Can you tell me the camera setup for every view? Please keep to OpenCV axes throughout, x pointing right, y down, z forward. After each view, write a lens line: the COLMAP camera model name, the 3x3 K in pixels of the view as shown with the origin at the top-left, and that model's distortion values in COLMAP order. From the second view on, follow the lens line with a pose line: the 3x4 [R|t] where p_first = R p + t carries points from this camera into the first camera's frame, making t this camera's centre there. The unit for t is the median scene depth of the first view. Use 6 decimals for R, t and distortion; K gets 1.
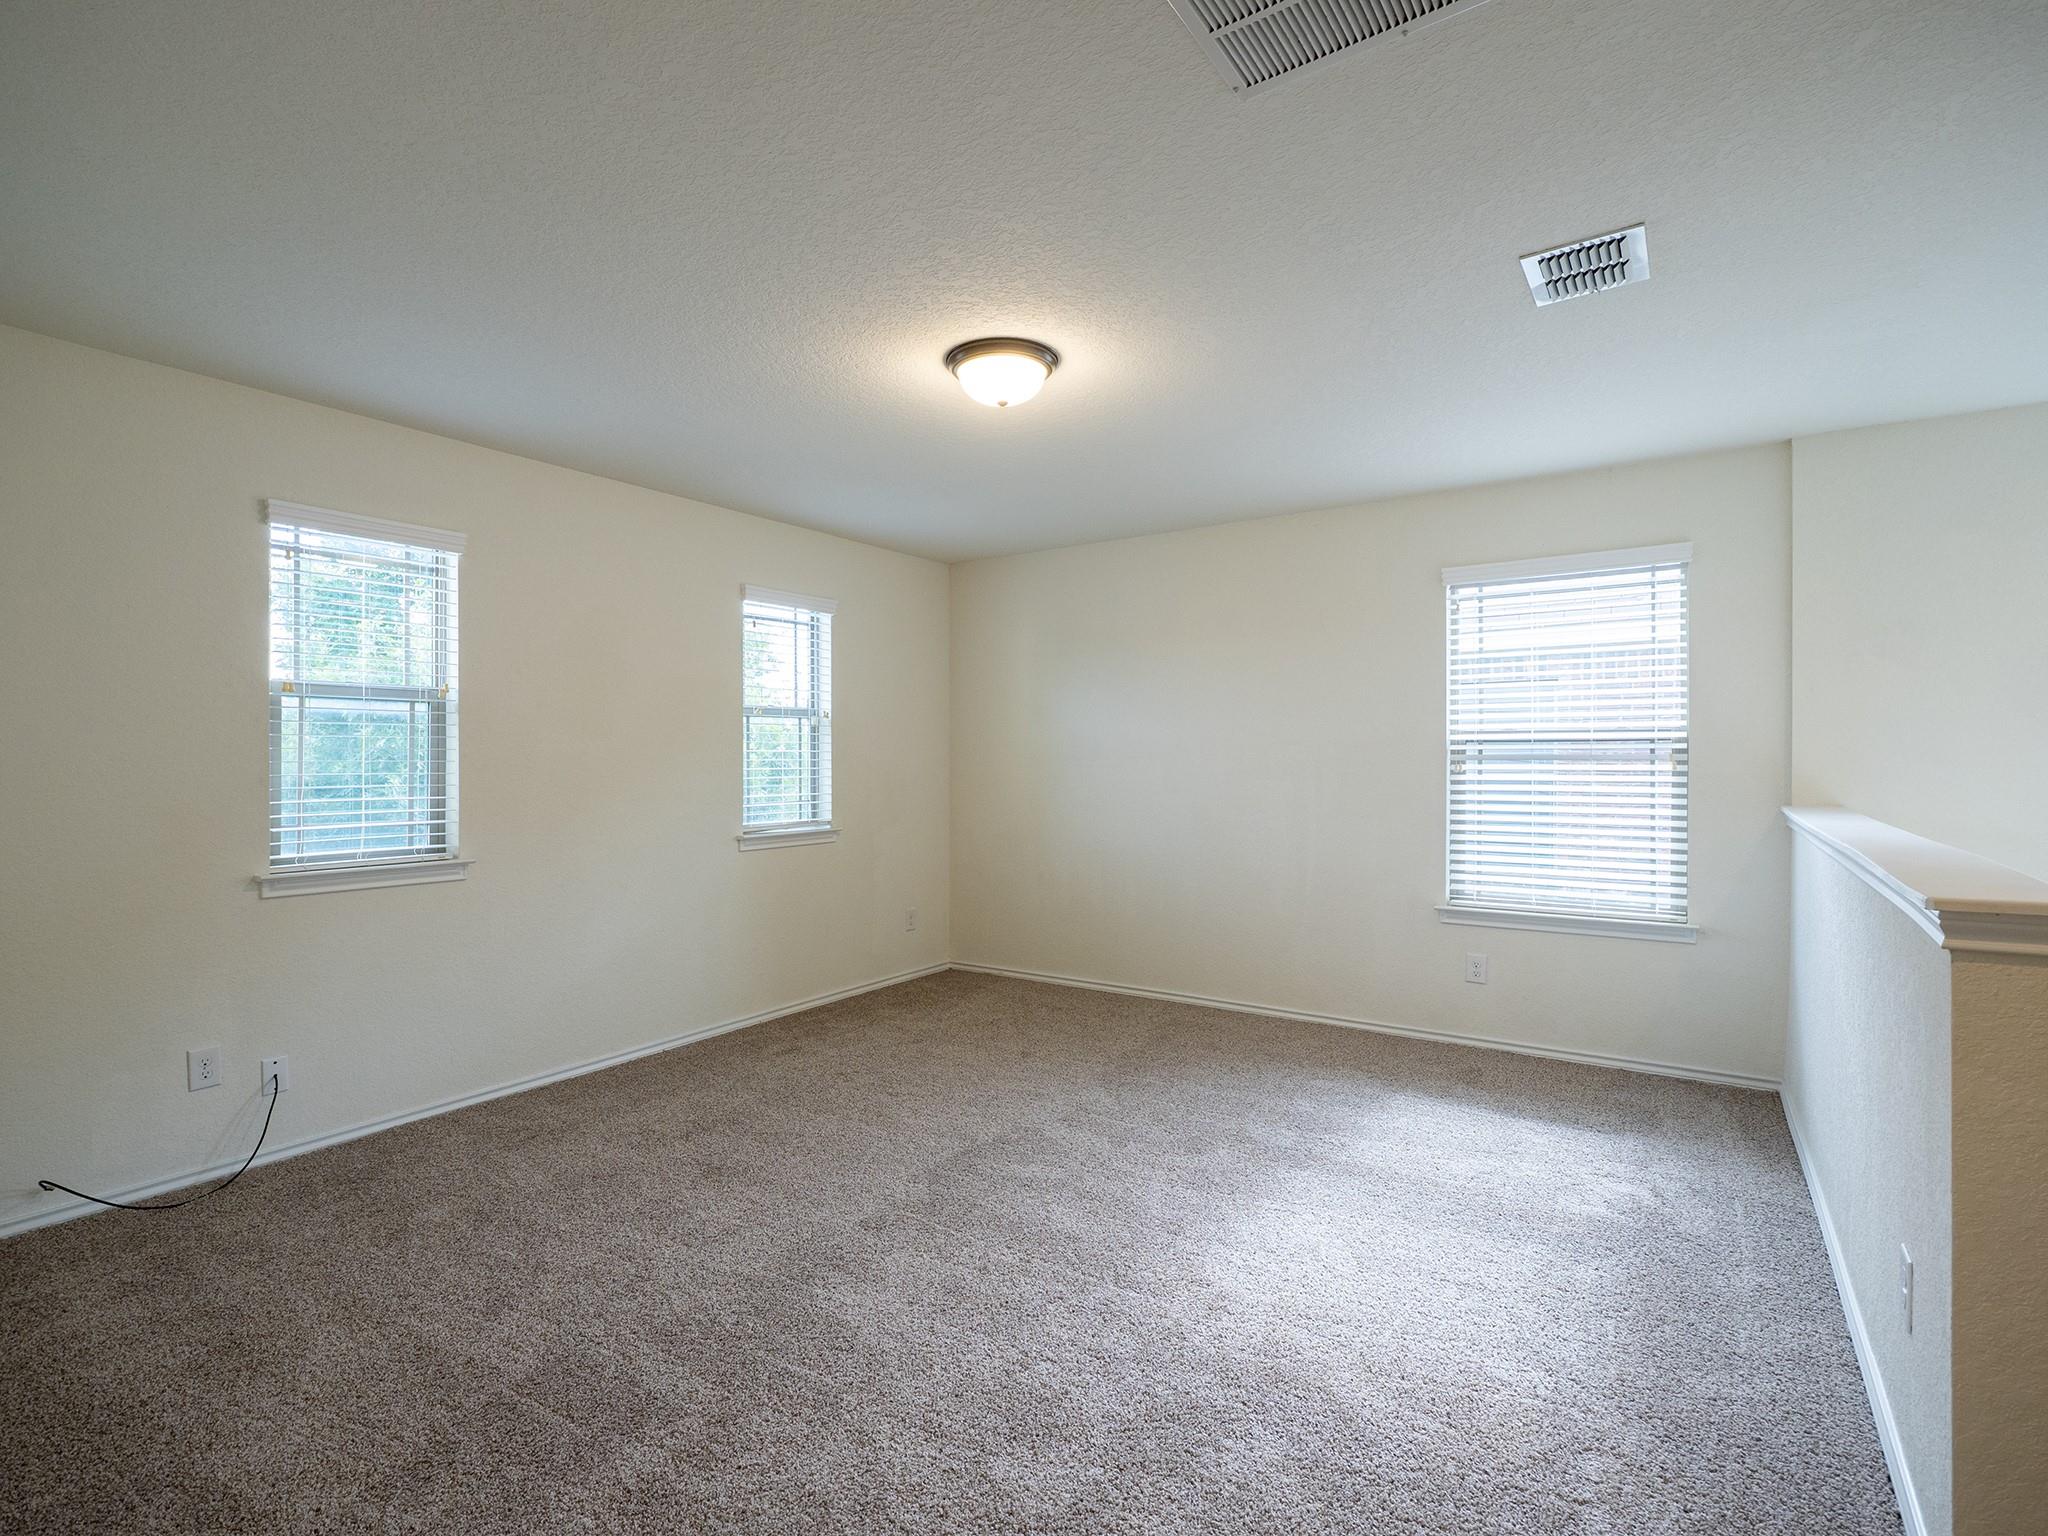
lens RADIAL K [[974.0, 0, 1014.0], [0, 974.0, 757.1], [0, 0, 1]] dist [-0.009450, -0.002089]
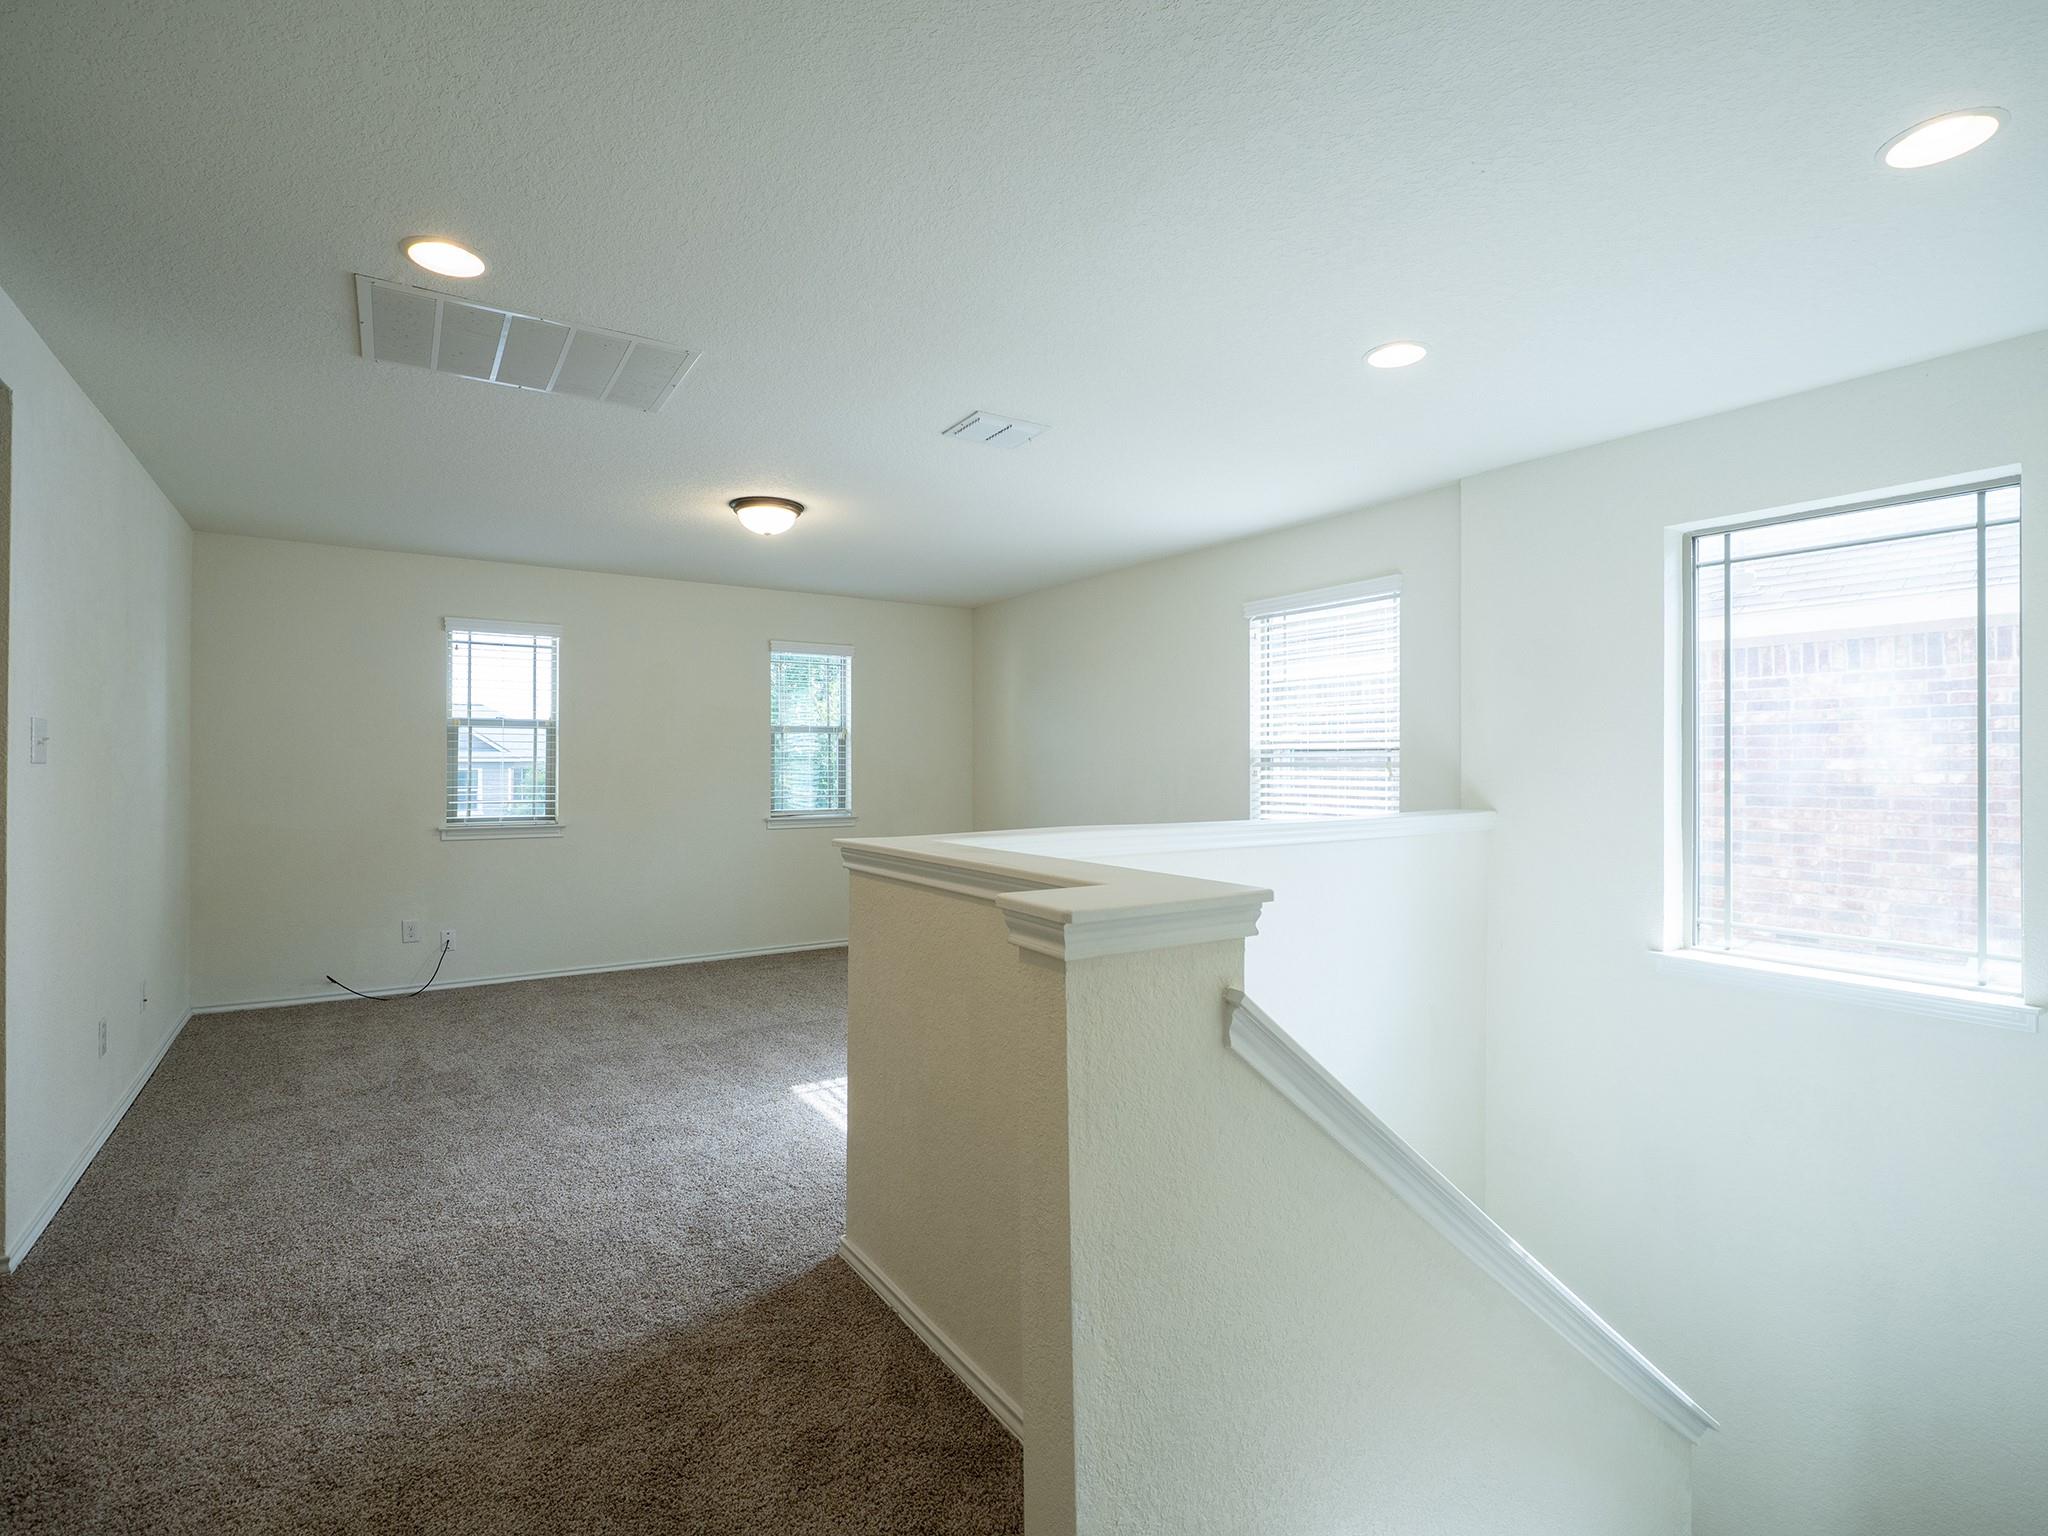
lens RADIAL K [[974.0, 0, 1014.0], [0, 974.0, 757.1], [0, 0, 1]] dist [-0.009450, -0.002089]
pose [[0.928165, 0.000809, -0.372168, 0.751527], [-0.003331, 0.999976, -0.006133, -0.000322], [0.372154, 0.006932, 0.928145, -0.233244]]
